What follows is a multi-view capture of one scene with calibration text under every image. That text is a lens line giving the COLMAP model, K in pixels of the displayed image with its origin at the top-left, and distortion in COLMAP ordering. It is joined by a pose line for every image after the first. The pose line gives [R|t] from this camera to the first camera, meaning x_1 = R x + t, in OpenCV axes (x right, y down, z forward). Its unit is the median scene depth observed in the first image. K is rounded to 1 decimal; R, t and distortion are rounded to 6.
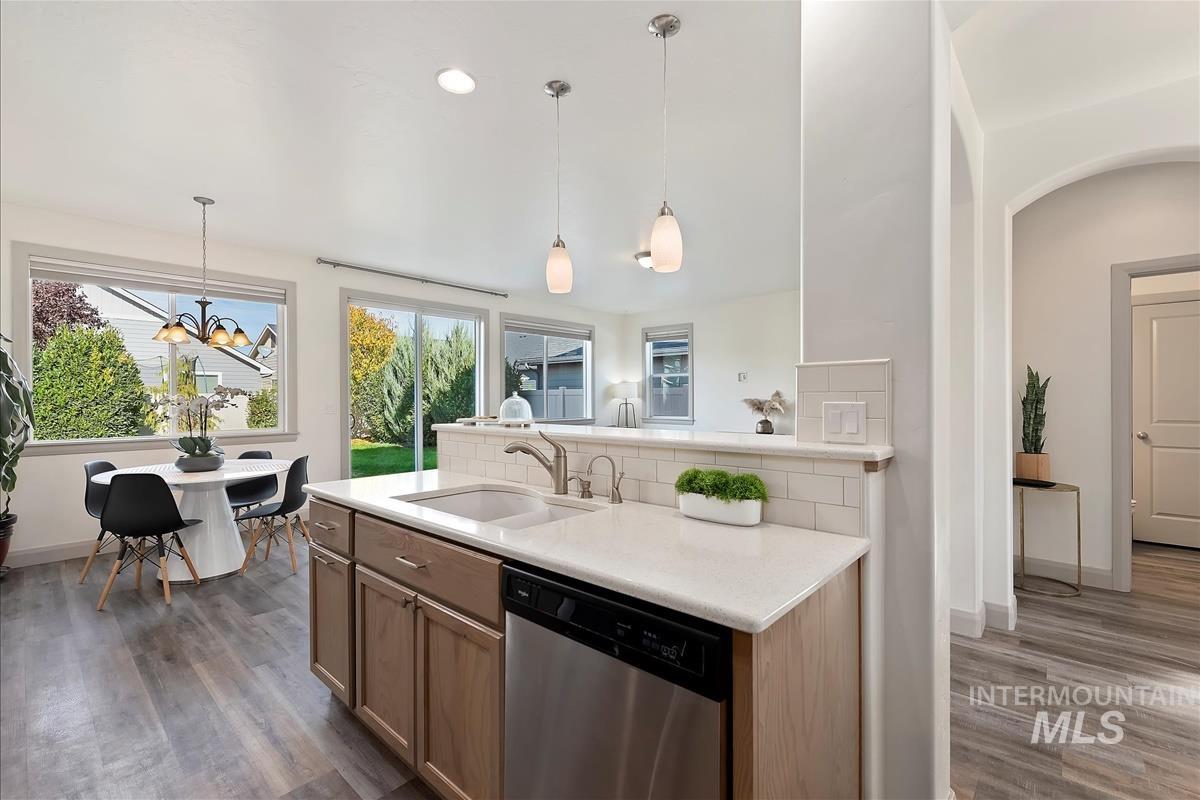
lens RADIAL K [[518.8, 0, 602.3], [0, 518.8, 397.8], [0, 0, 1]] dist [-0.000097, -0.000349]
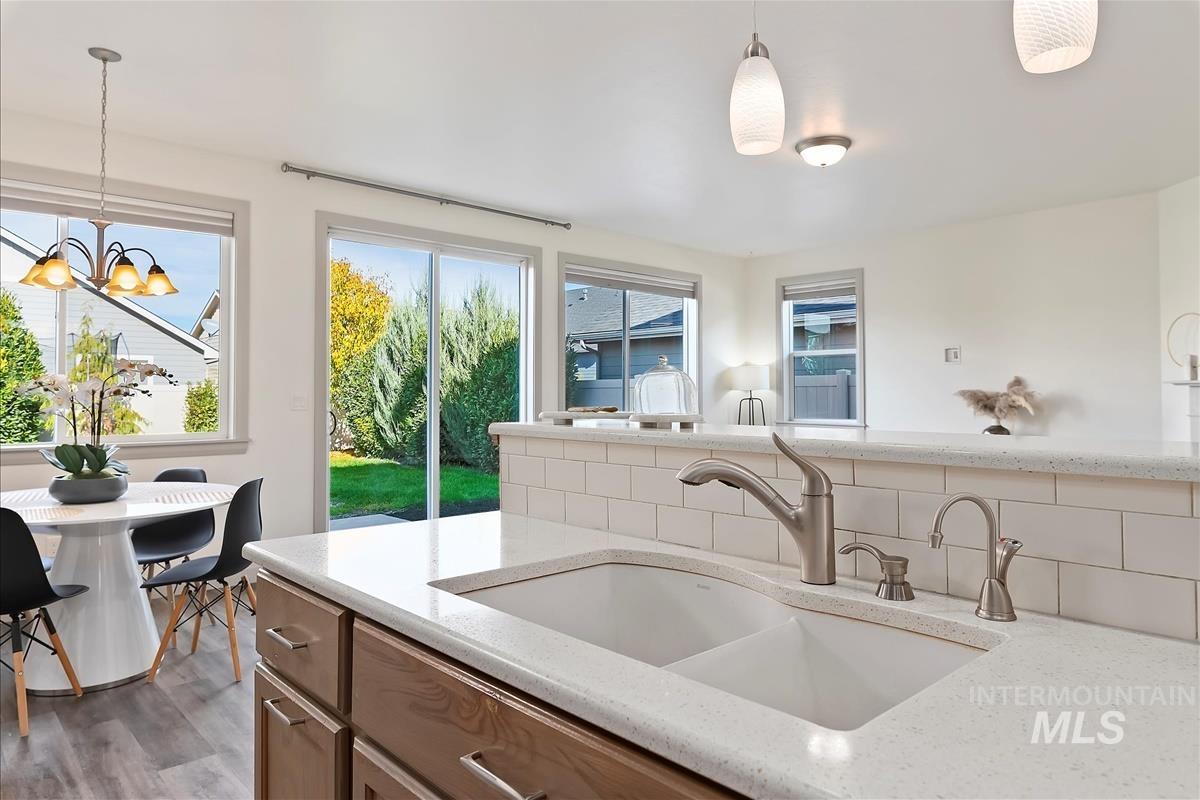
lens RADIAL K [[749.5, 0, 607.2], [0, 749.5, 376.3], [0, 0, 1]] dist [-0.001026, 0.000172]
pose [[0.995764, 0.000422, -0.091950, -0.053249], [-0.002756, 0.999677, -0.025253, 0.008556], [0.091910, 0.025399, 0.995443, 0.100037]]
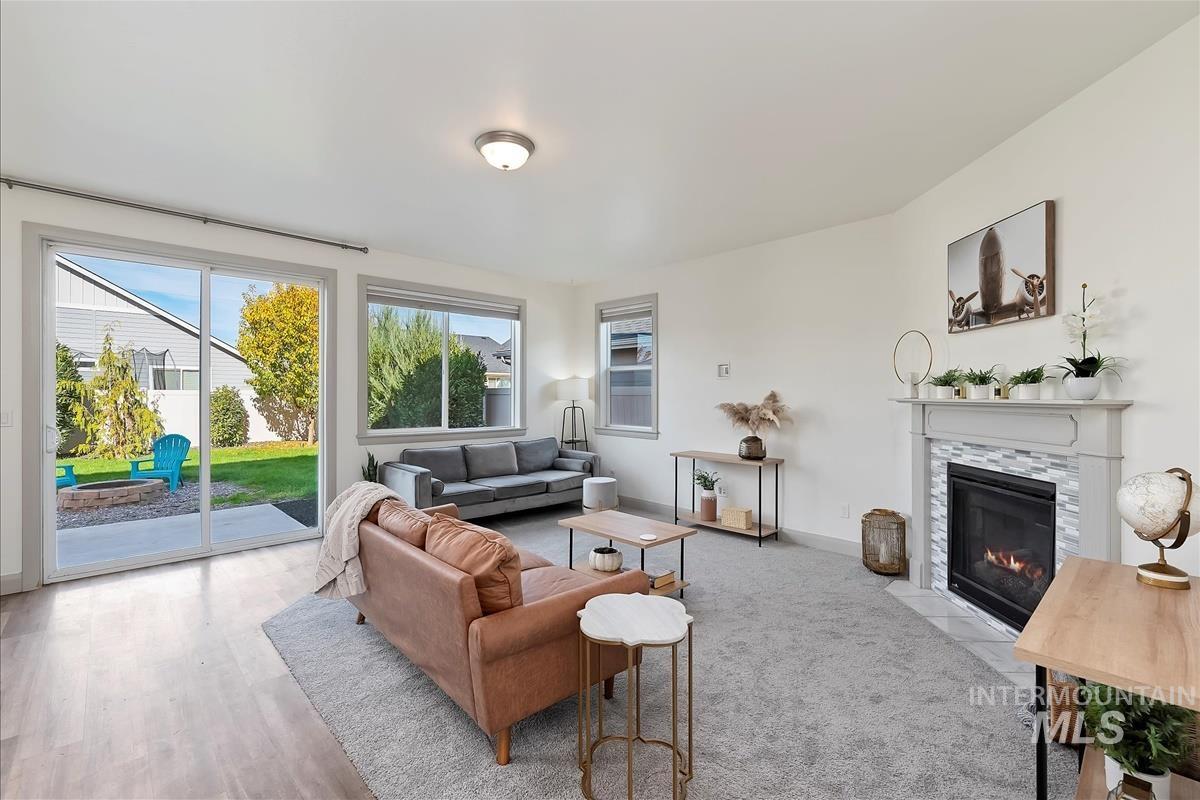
lens RADIAL K [[518.8, 0, 602.3], [0, 518.8, 397.8], [0, 0, 1]] dist [-0.000097, -0.000349]
pose [[0.996610, 0.006411, -0.082026, 0.179357], [-0.005994, 0.999968, 0.005331, -0.008075], [0.082057, -0.004821, 0.996616, 0.339741]]
